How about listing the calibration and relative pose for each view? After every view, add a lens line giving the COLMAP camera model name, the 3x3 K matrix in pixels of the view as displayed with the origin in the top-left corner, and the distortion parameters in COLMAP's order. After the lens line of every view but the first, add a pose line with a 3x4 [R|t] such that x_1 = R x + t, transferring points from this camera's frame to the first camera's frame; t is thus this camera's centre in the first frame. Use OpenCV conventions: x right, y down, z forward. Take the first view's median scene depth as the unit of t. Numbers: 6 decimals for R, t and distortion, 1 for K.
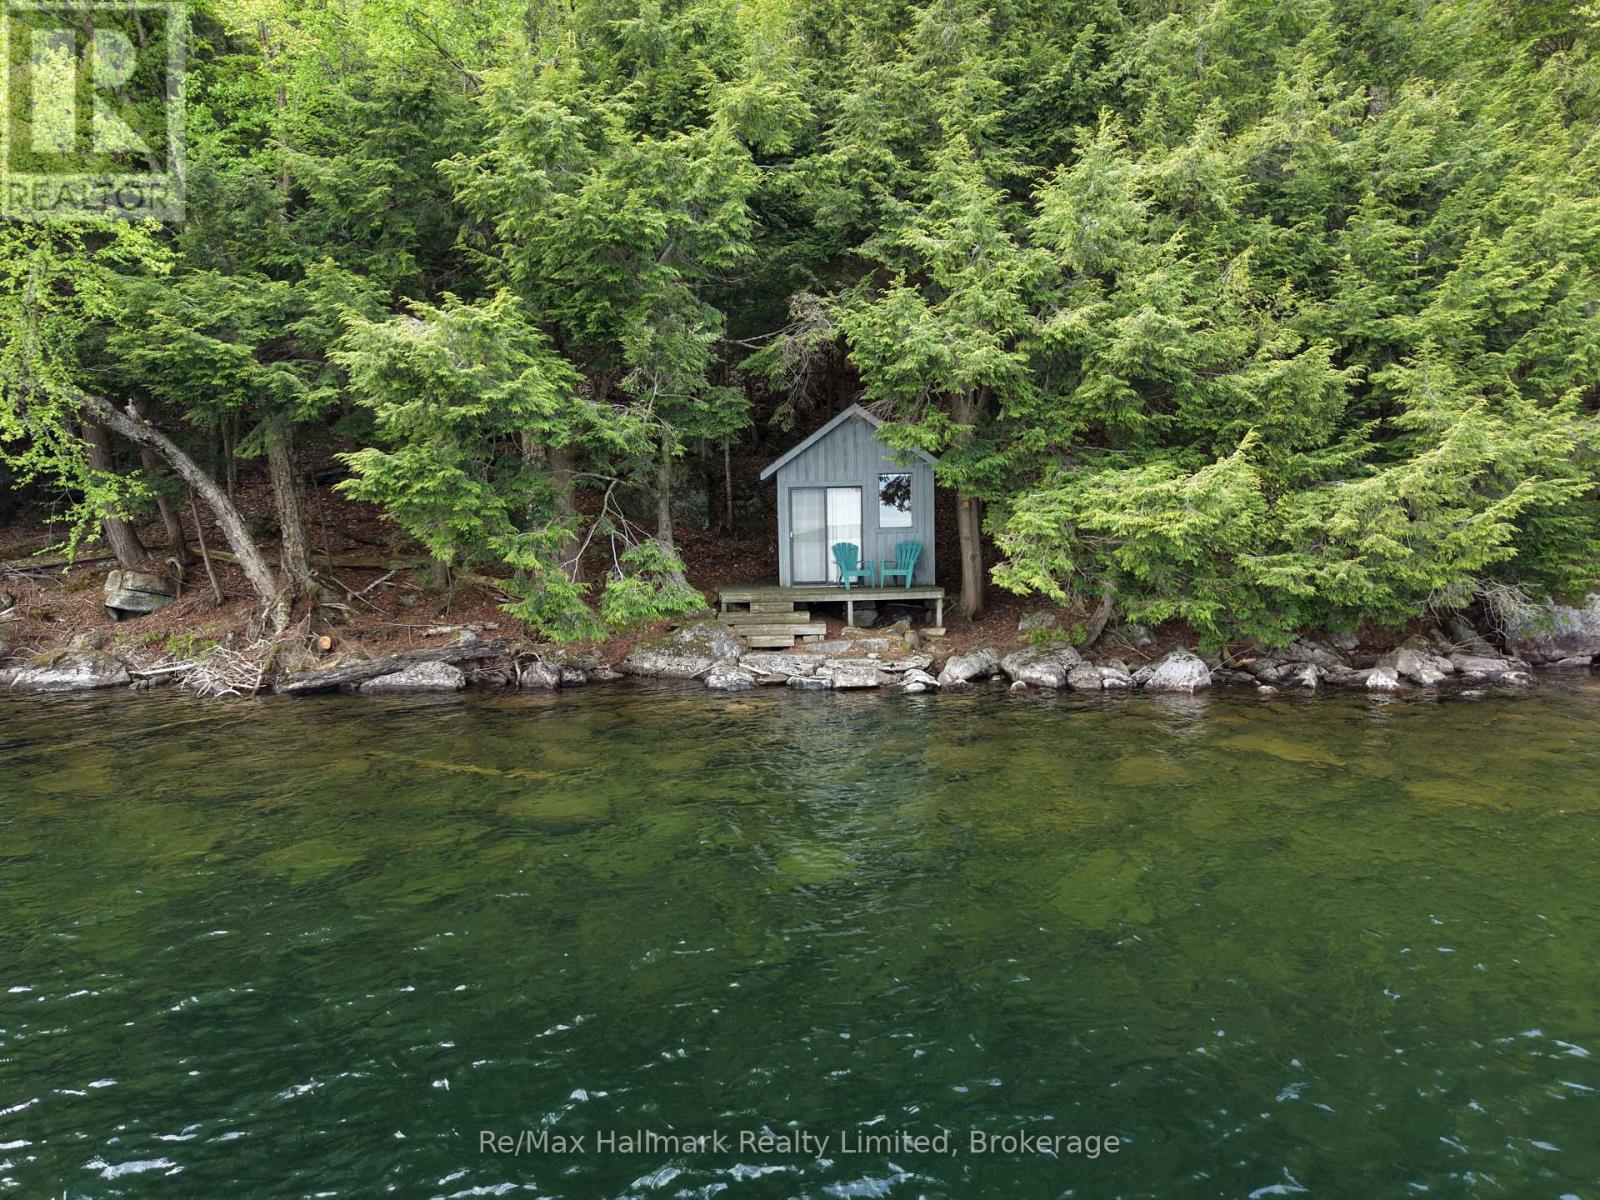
lens RADIAL K [[1061.8, 0, 795.7], [0, 1061.8, 598.5], [0, 0, 1]] dist [0.012902, -0.016865]
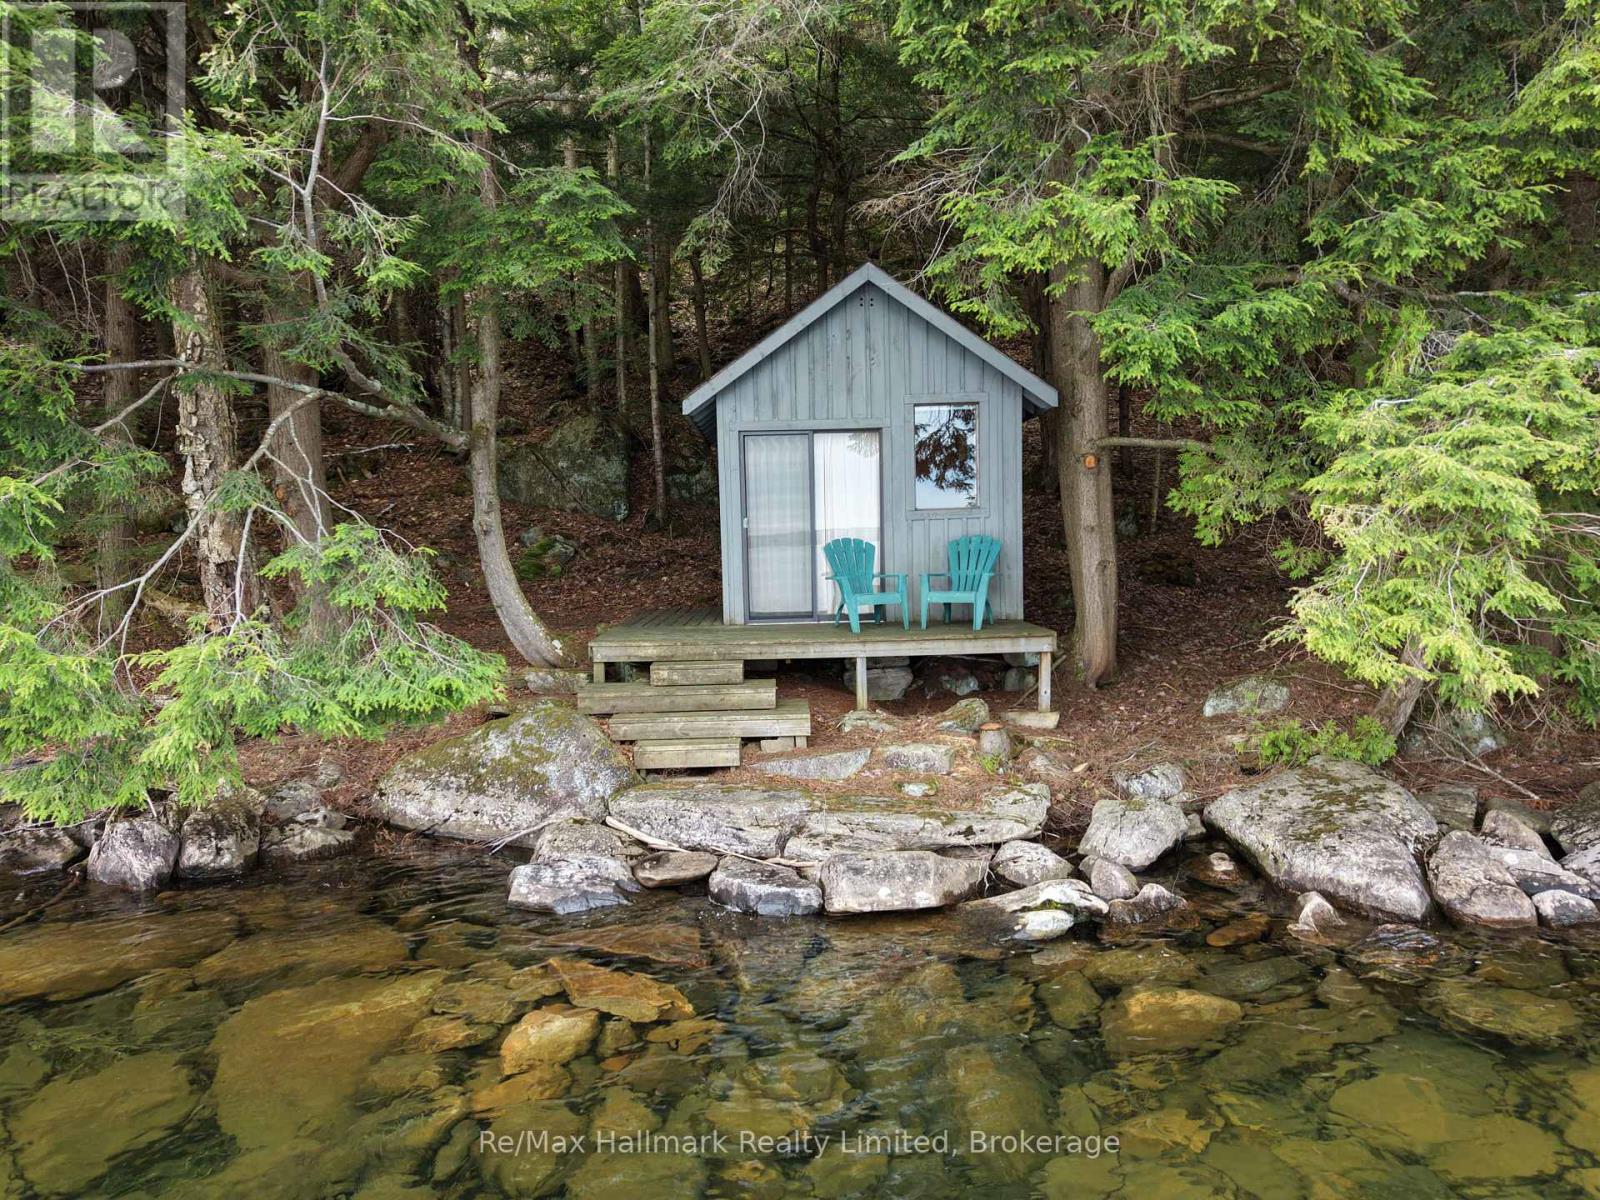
lens RADIAL K [[1061.8, 0, 804.0], [0, 1061.8, 589.9], [0, 0, 1]] dist [0.012902, -0.016865]
pose [[0.999928, -0.002903, 0.011667, 0.021212], [0.003017, 0.999947, -0.009800, -0.025717], [-0.011638, 0.009835, 0.999884, 0.555155]]
